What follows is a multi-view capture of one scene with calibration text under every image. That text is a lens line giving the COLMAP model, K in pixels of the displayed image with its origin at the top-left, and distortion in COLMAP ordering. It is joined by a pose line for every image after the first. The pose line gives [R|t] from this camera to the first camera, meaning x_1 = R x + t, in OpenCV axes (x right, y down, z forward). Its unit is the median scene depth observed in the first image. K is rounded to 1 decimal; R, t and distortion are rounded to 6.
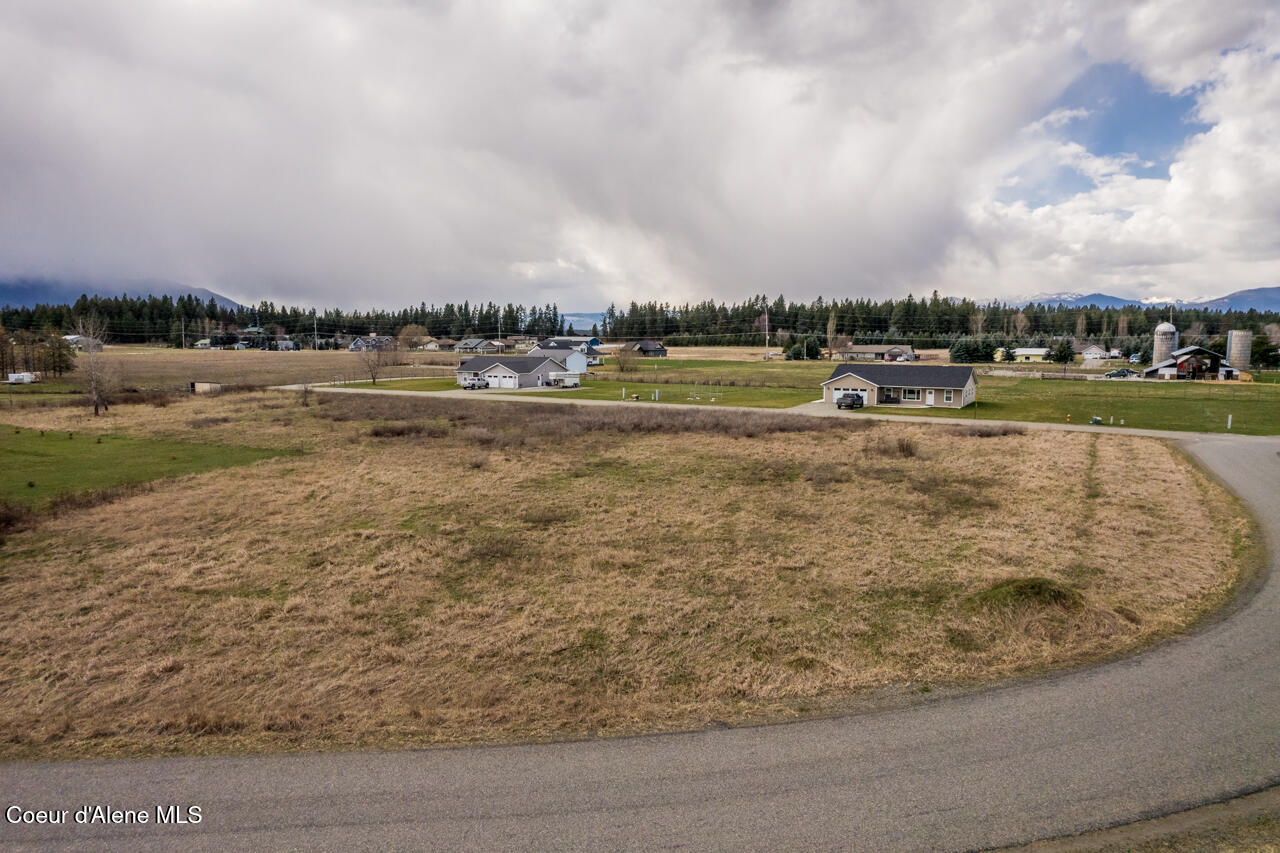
lens RADIAL K [[831.2, 0, 639.1], [0, 831.2, 424.7], [0, 0, 1]] dist [-0.058972, 0.054666]
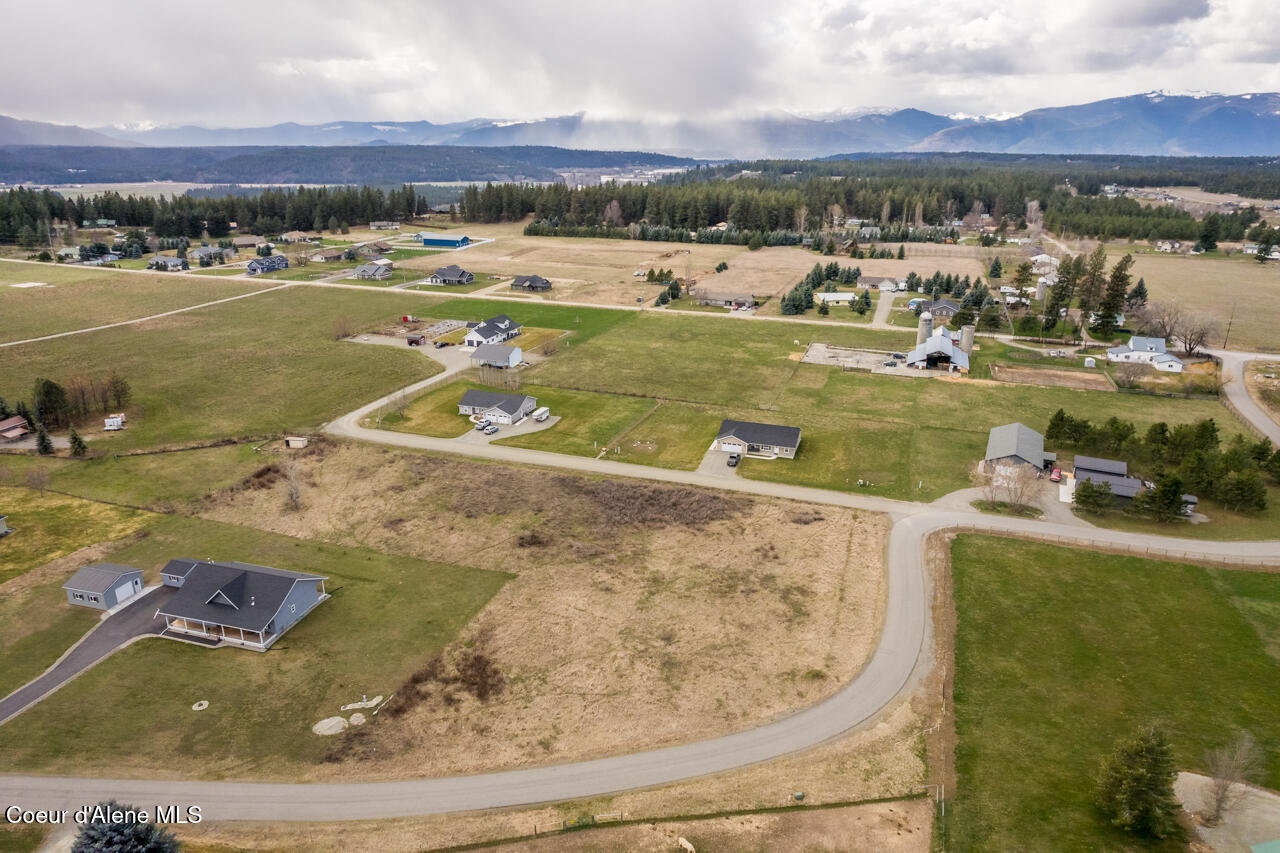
lens RADIAL K [[831.2, 0, 641.6], [0, 831.2, 427.9], [0, 0, 1]] dist [-0.058972, 0.054666]
pose [[0.978271, -0.052406, 0.200598, -0.116662], [0.007367, 0.975703, 0.218974, -0.195697], [-0.207200, -0.212738, 0.954888, -0.255669]]
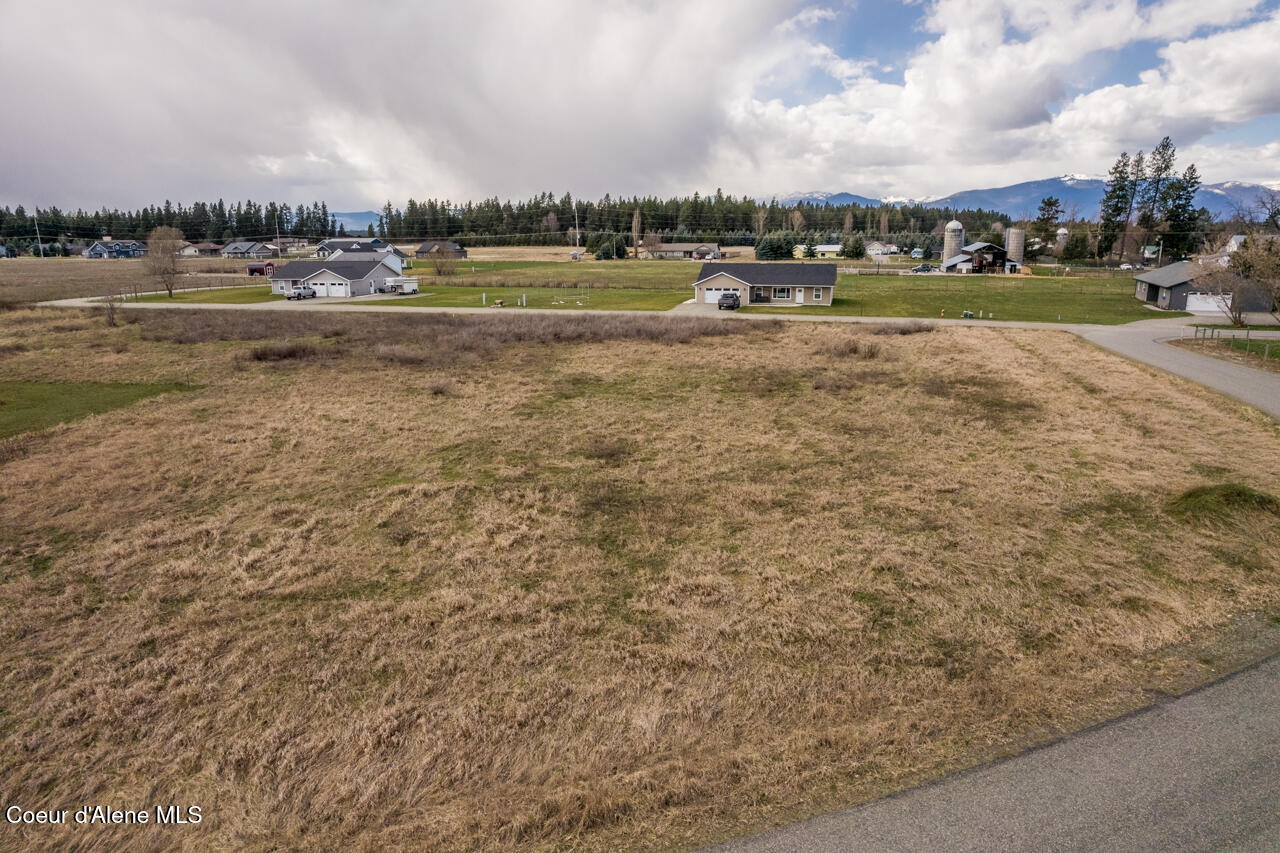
lens RADIAL K [[831.2, 0, 635.2], [0, 831.2, 438.5], [0, 0, 1]] dist [-0.058972, 0.054666]
pose [[0.965064, -0.068230, 0.252974, -0.045970], [0.033818, 0.989860, 0.137964, -0.002710], [-0.259822, -0.124589, 0.957586, 0.026691]]
